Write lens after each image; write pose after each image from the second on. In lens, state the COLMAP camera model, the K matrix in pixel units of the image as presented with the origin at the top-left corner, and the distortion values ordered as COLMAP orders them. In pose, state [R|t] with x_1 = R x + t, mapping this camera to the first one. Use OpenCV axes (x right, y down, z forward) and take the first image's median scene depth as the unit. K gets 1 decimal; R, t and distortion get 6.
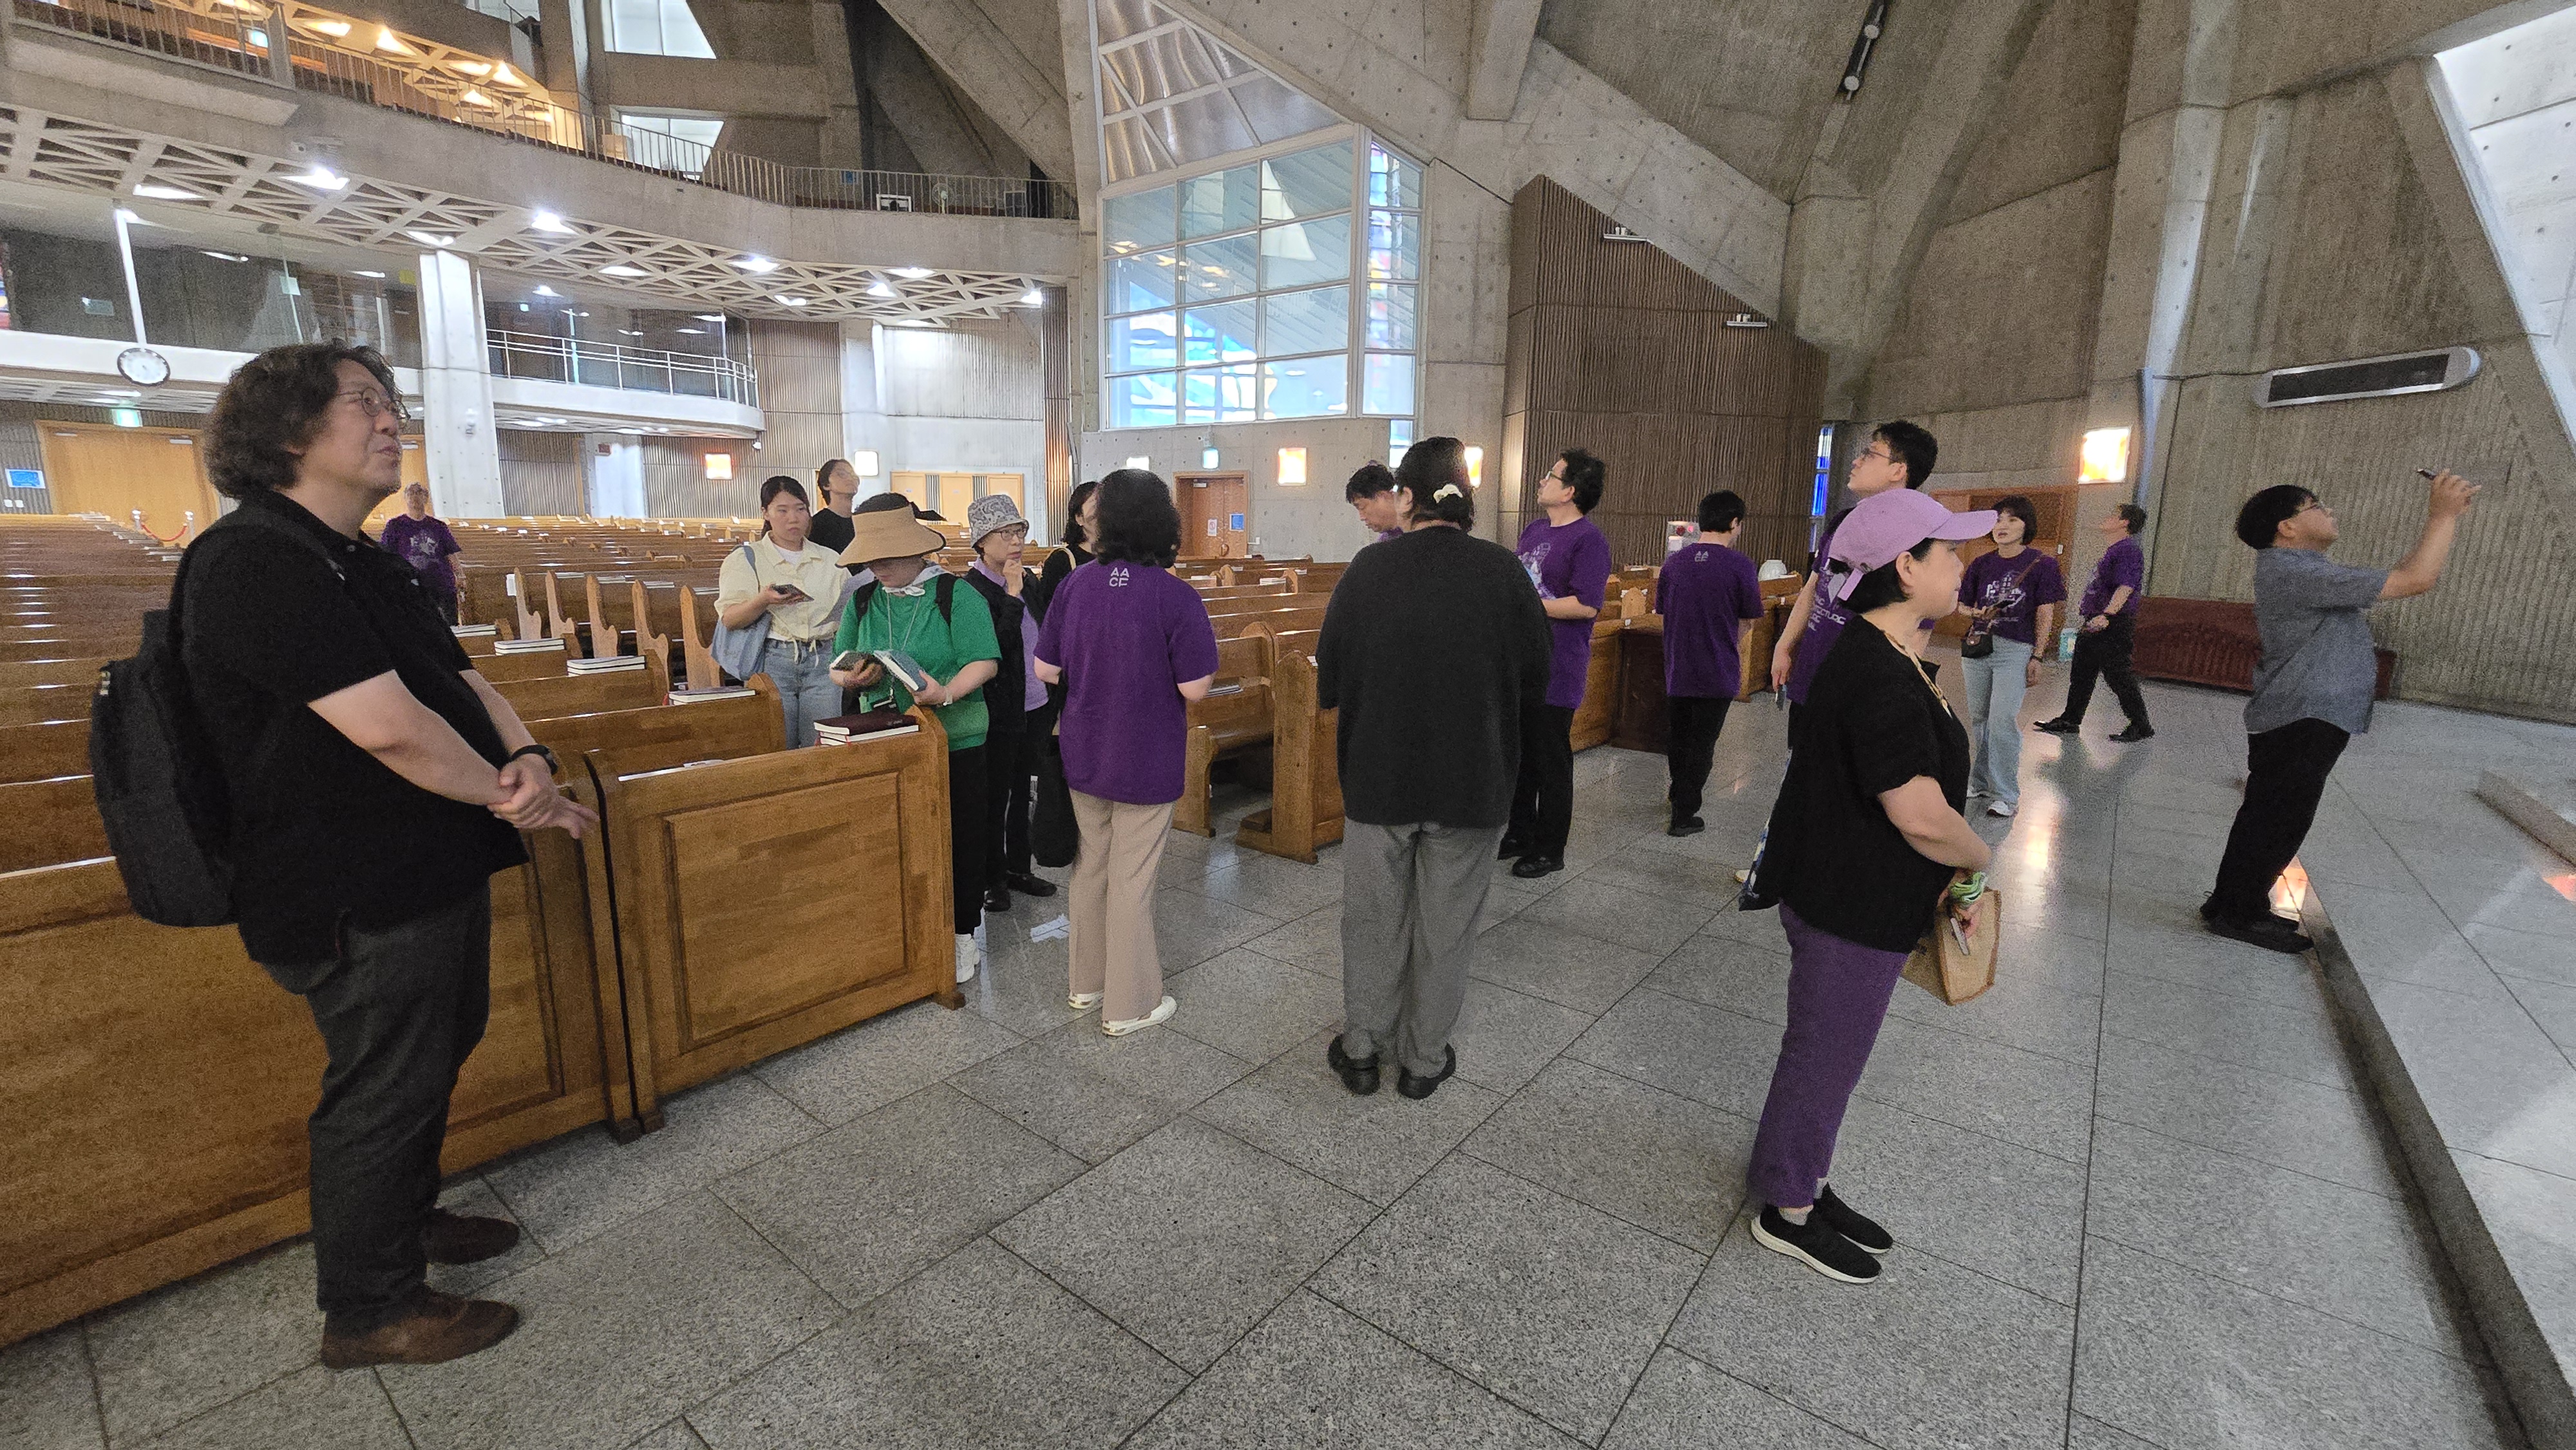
lens RADIAL K [[1067.7, 0, 1293.8], [0, 1067.7, 726.4], [0, 0, 1]] dist [-0.001258, -0.000570]
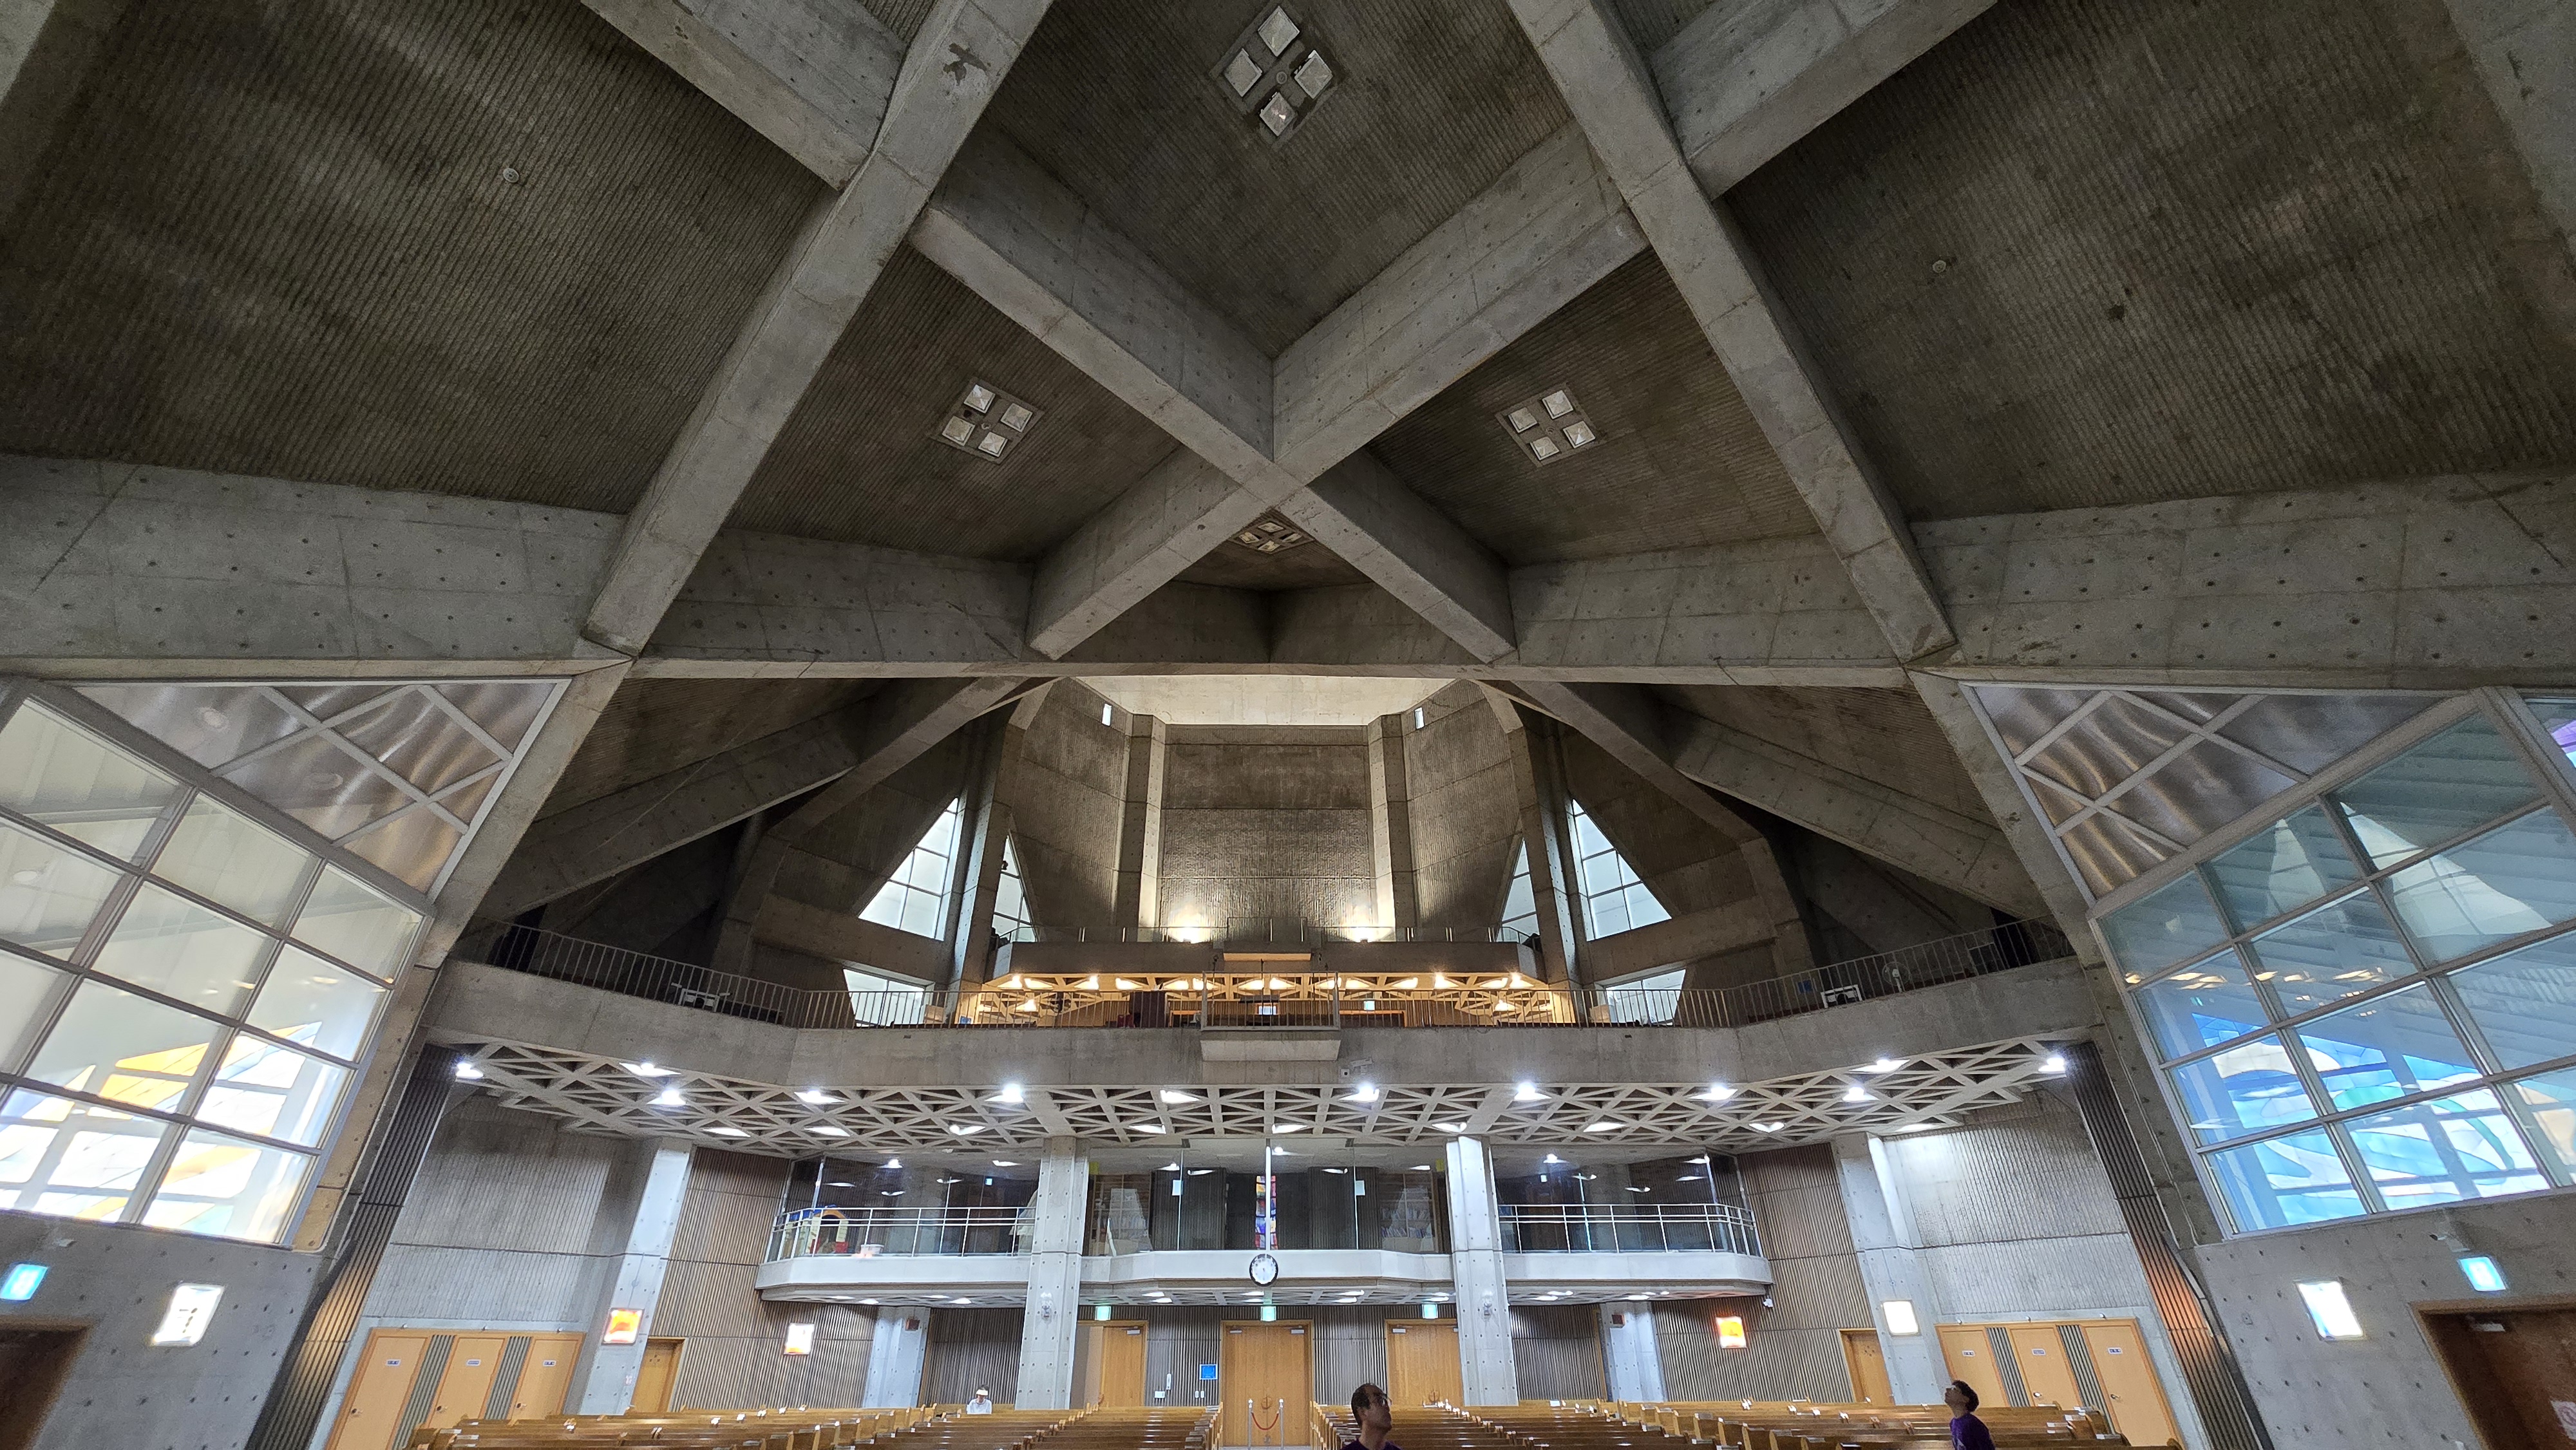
lens RADIAL K [[1067.7, 0, 1293.8], [0, 1067.7, 726.4], [0, 0, 1]] dist [-0.001258, -0.000570]
pose [[0.632221, -0.424978, -0.647835, 0.012133], [-0.128626, 0.766971, -0.628658, -0.036687], [0.764036, 0.480779, 0.430233, 0.139572]]
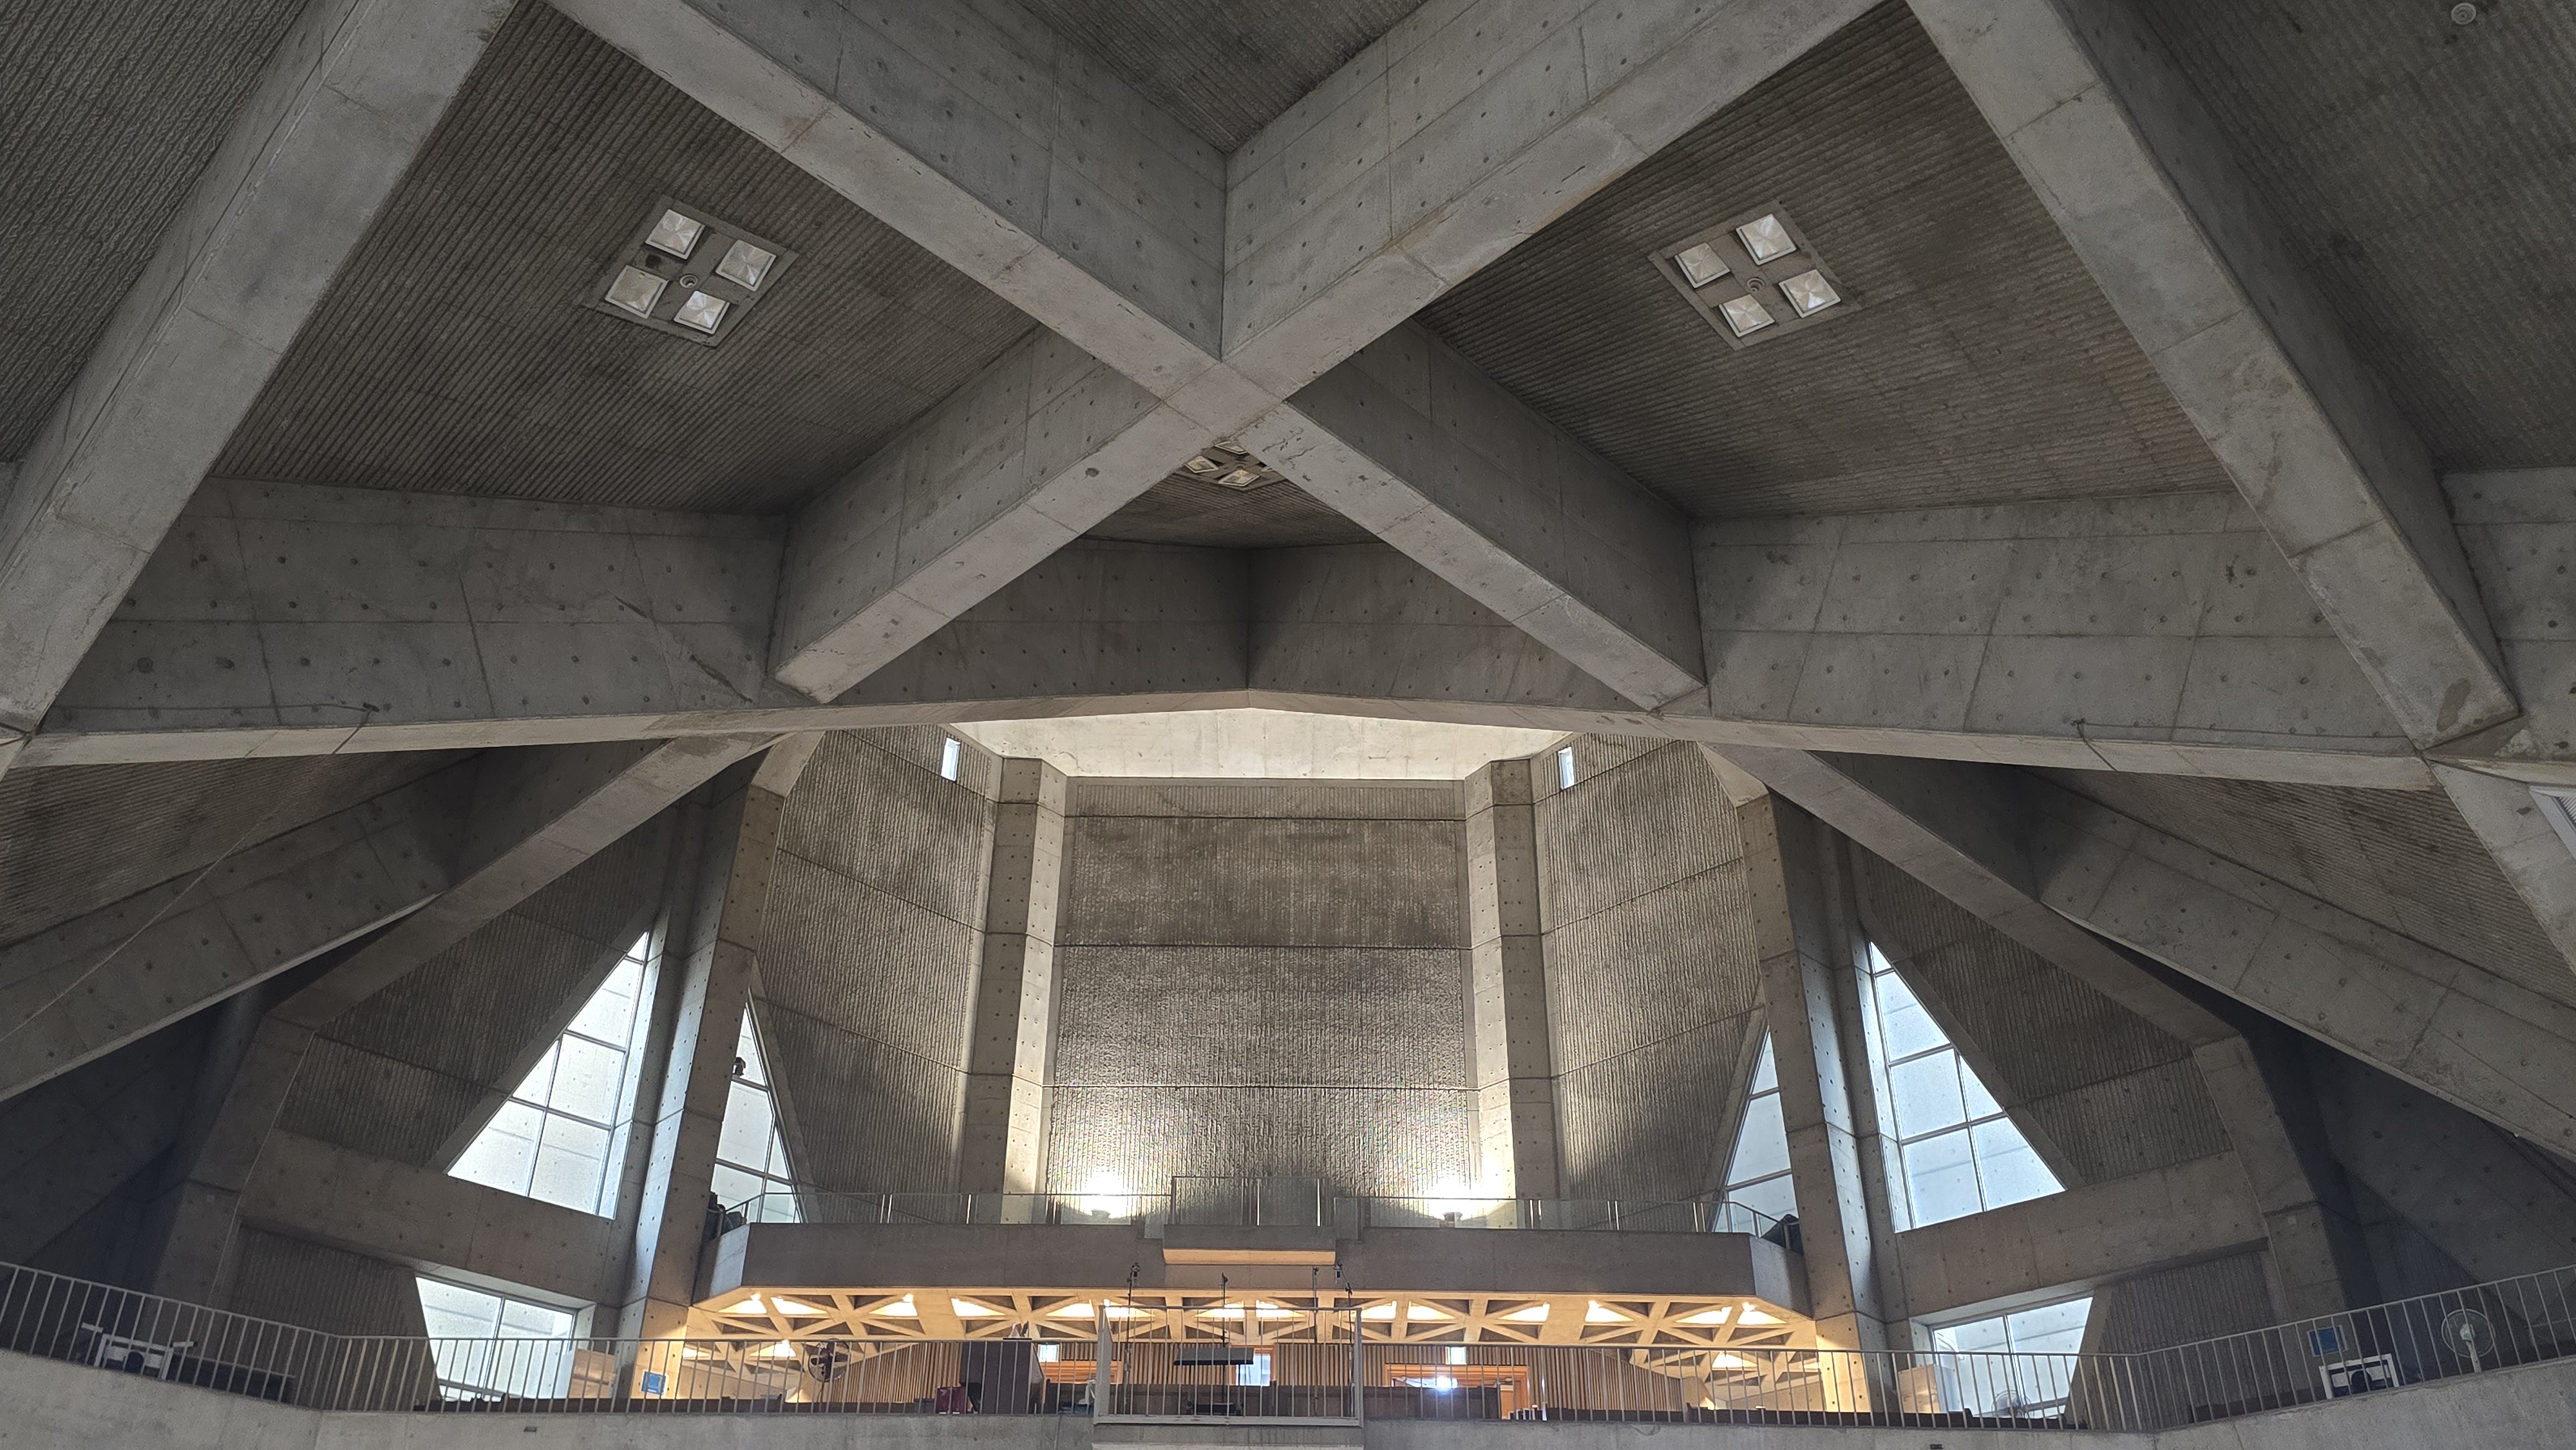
lens RADIAL K [[2222.8, 0, 1299.8], [0, 2222.8, 661.5], [0, 0, 1]] dist [0.116802, -0.183474]
pose [[0.610411, -0.438562, -0.659592, 0.109625], [-0.152496, 0.752082, -0.641185, -0.030800], [0.777267, 0.491971, 0.392200, 0.114024]]
